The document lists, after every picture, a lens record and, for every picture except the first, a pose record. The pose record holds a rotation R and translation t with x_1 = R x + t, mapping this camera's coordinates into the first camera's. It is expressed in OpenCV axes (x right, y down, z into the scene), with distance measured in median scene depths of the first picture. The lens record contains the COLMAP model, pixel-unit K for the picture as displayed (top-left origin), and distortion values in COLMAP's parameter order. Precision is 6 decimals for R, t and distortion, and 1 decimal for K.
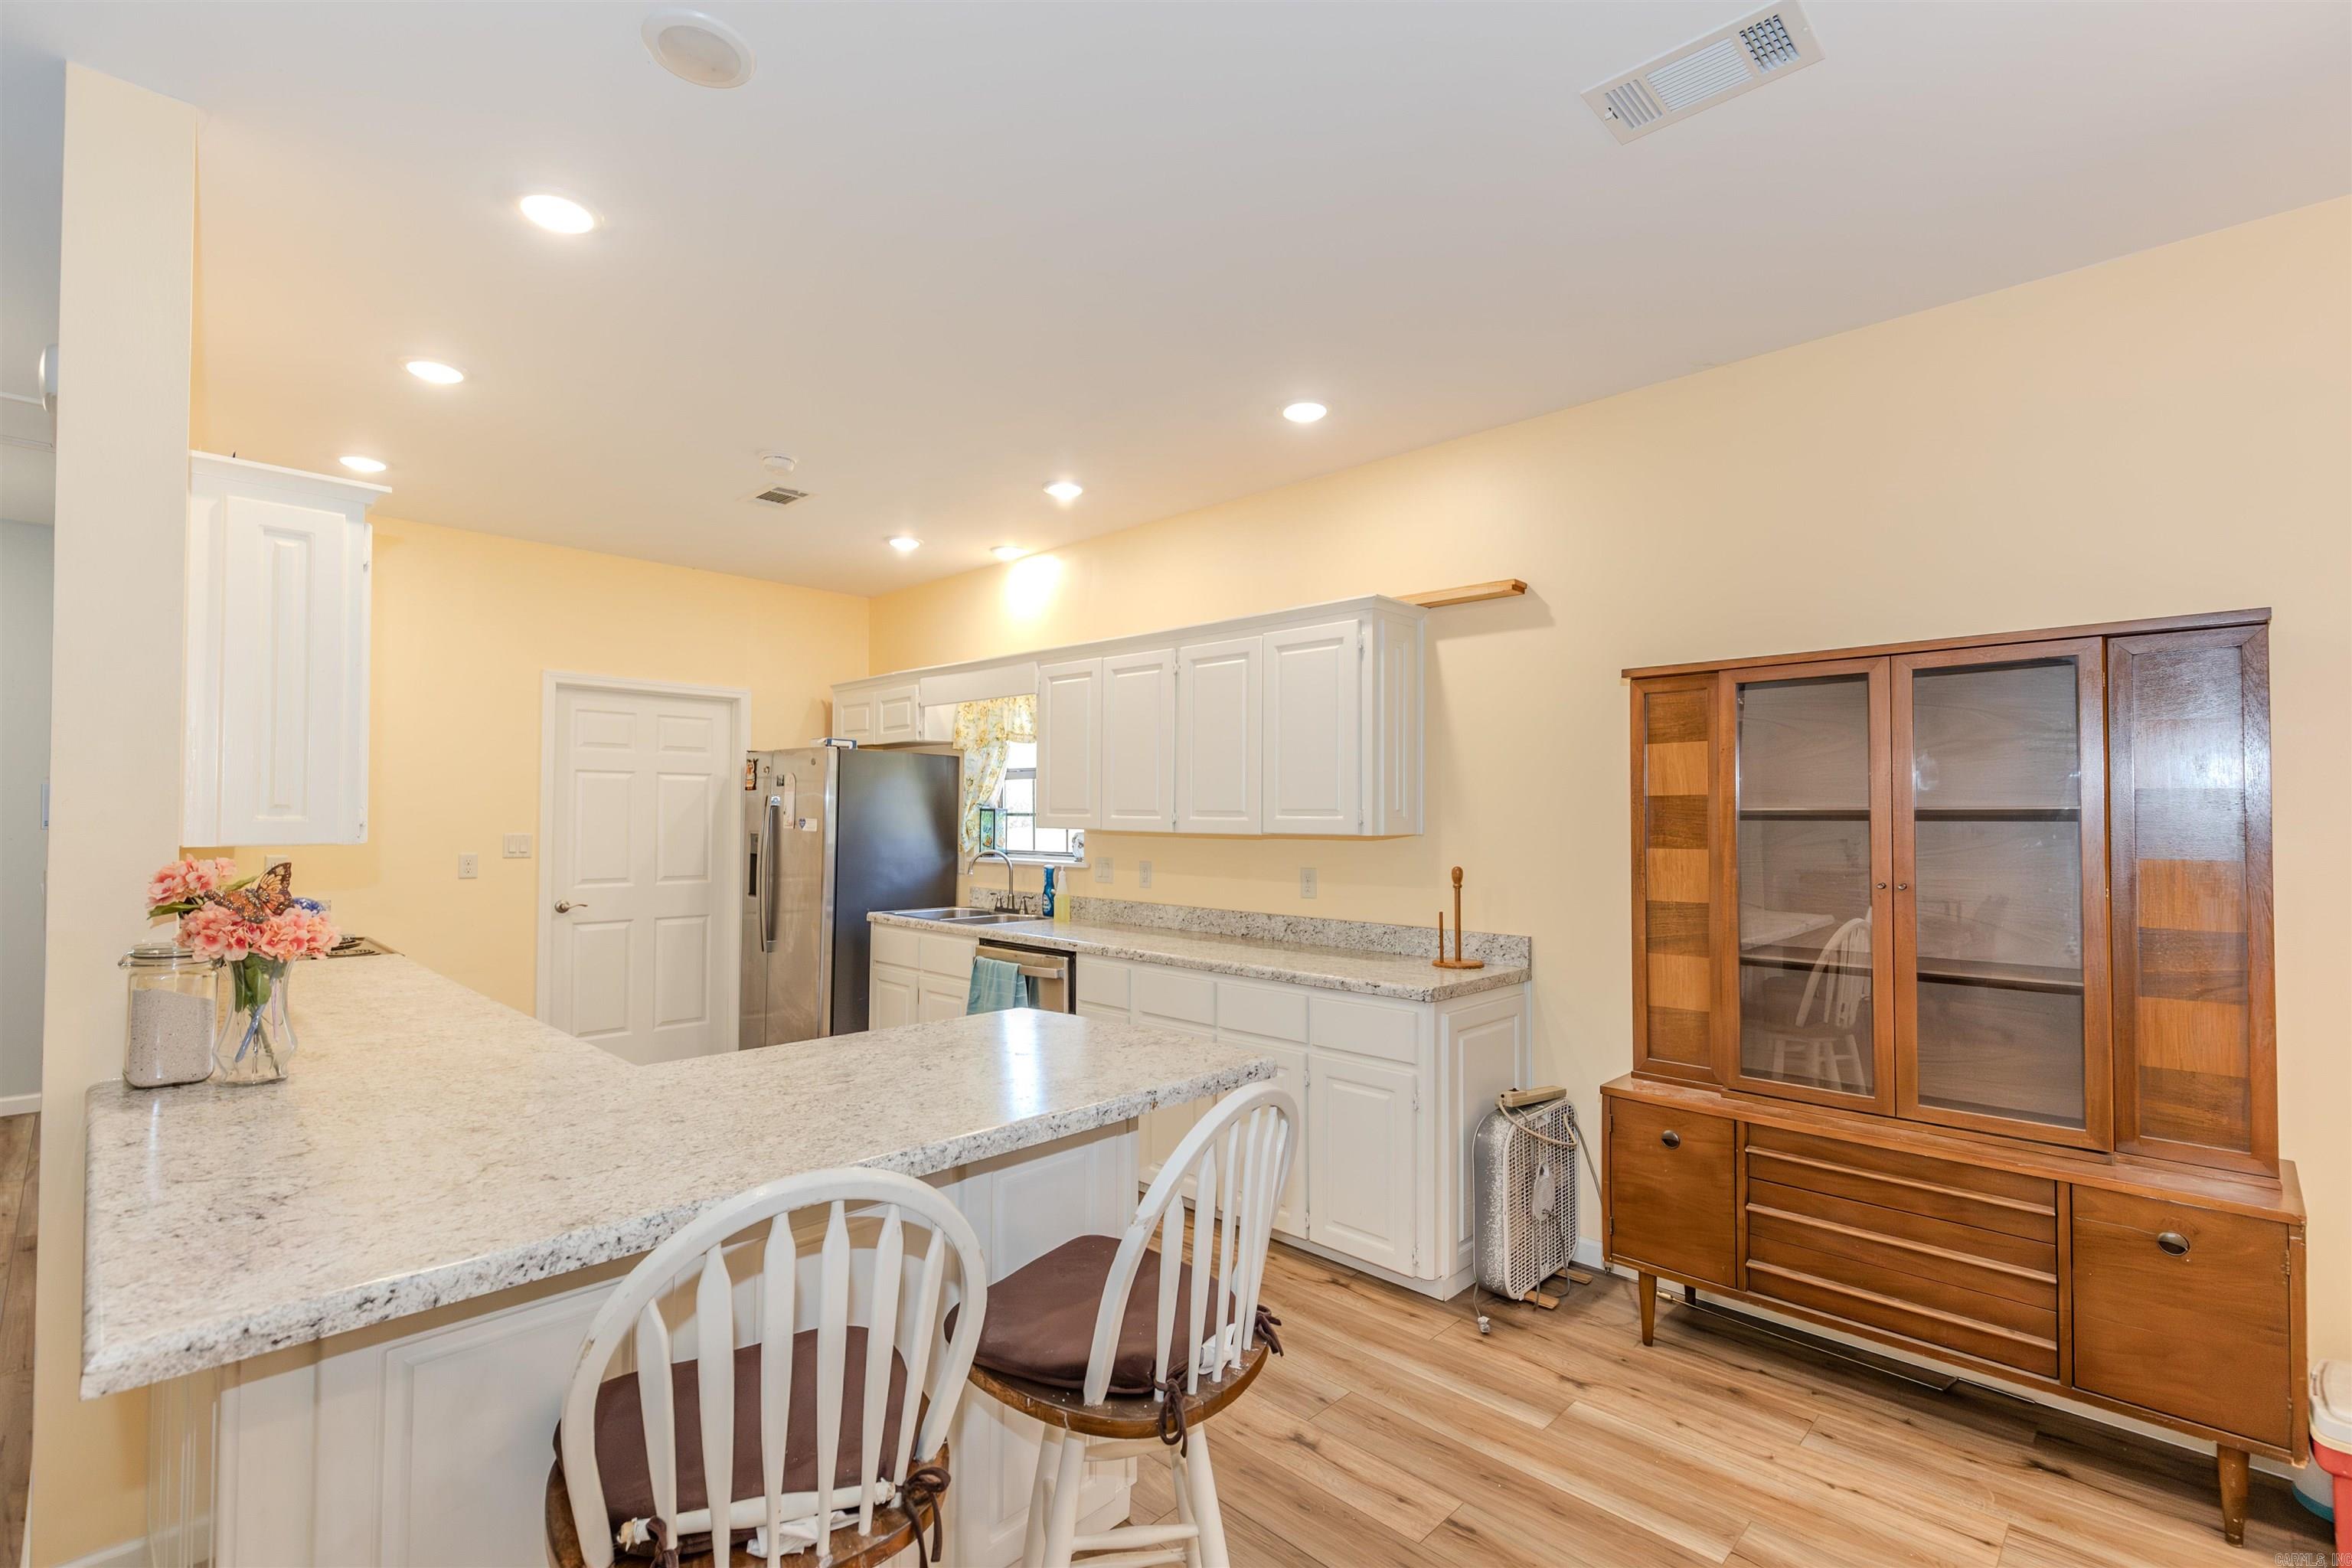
lens RADIAL K [[1055.0, 0, 1175.9], [0, 1055.0, 794.7], [0, 0, 1]] dist [0.006158, -0.000719]
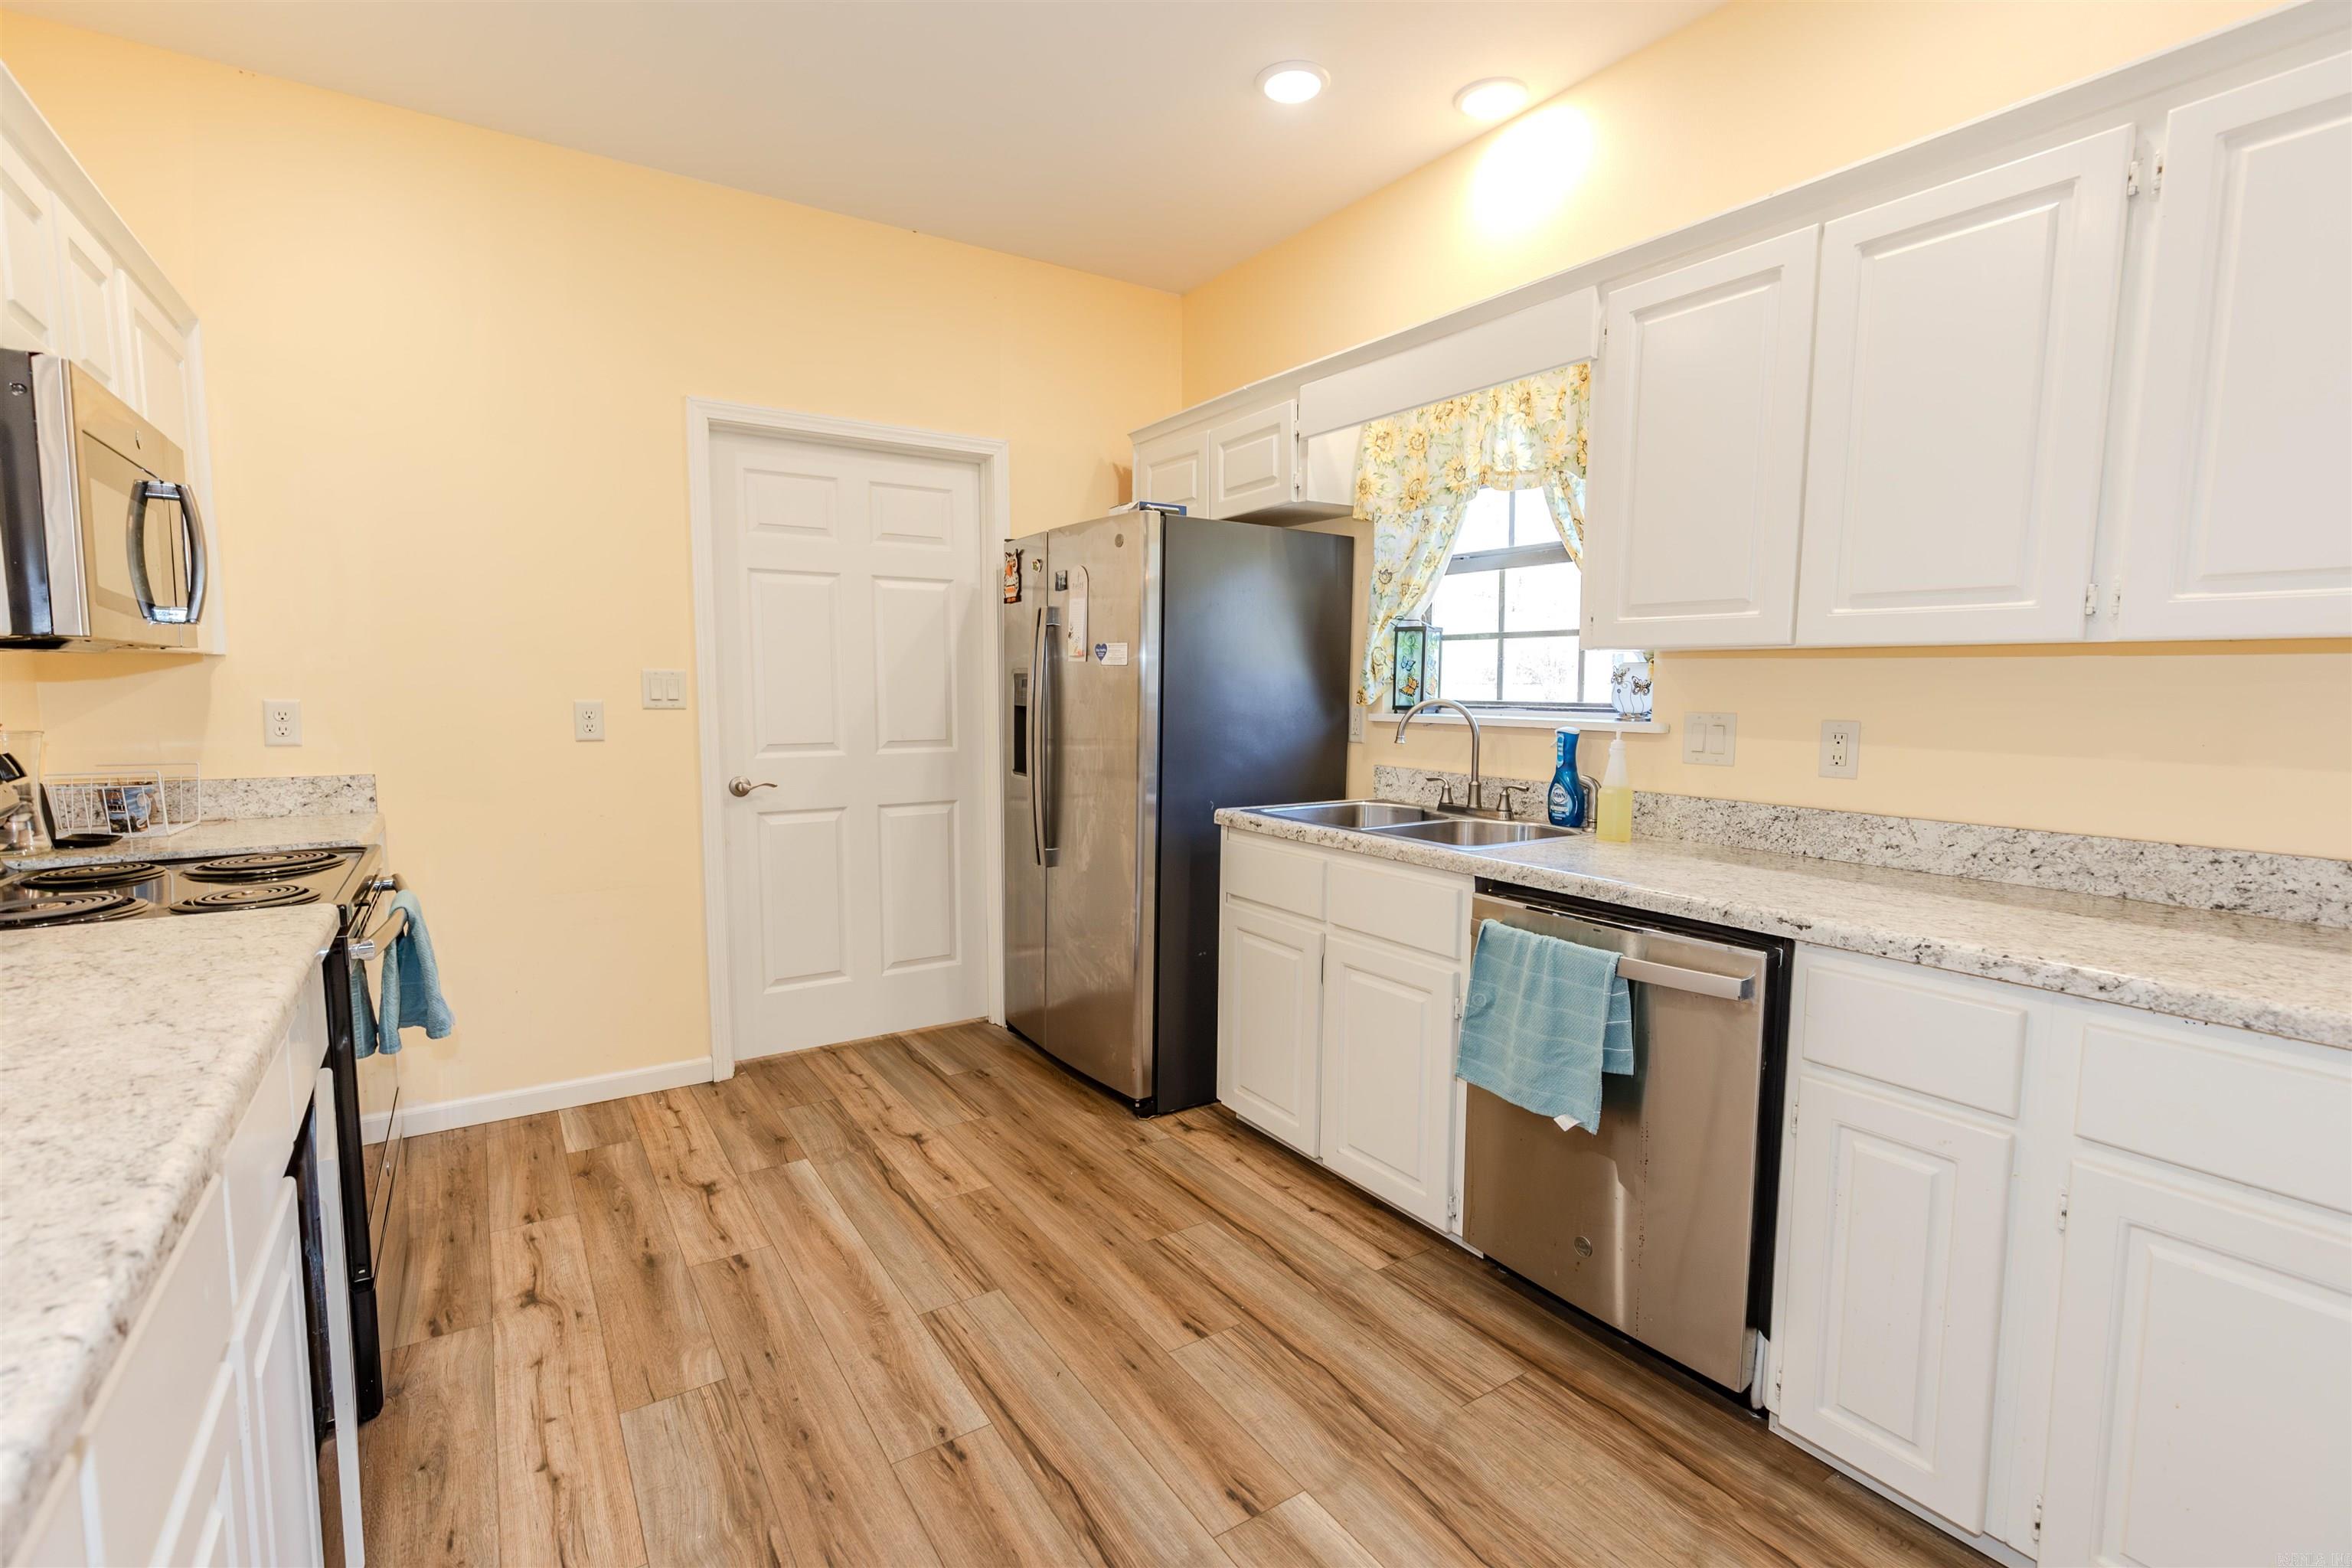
lens RADIAL K [[1067.6, 0, 1174.3], [0, 1067.6, 792.9], [0, 0, 1]] dist [0.004754, -0.000364]
pose [[0.976255, 0.021150, -0.215590, -0.191980], [0.005602, 0.992425, 0.122726, 0.033094], [0.216552, -0.121020, 0.968741, 0.445605]]
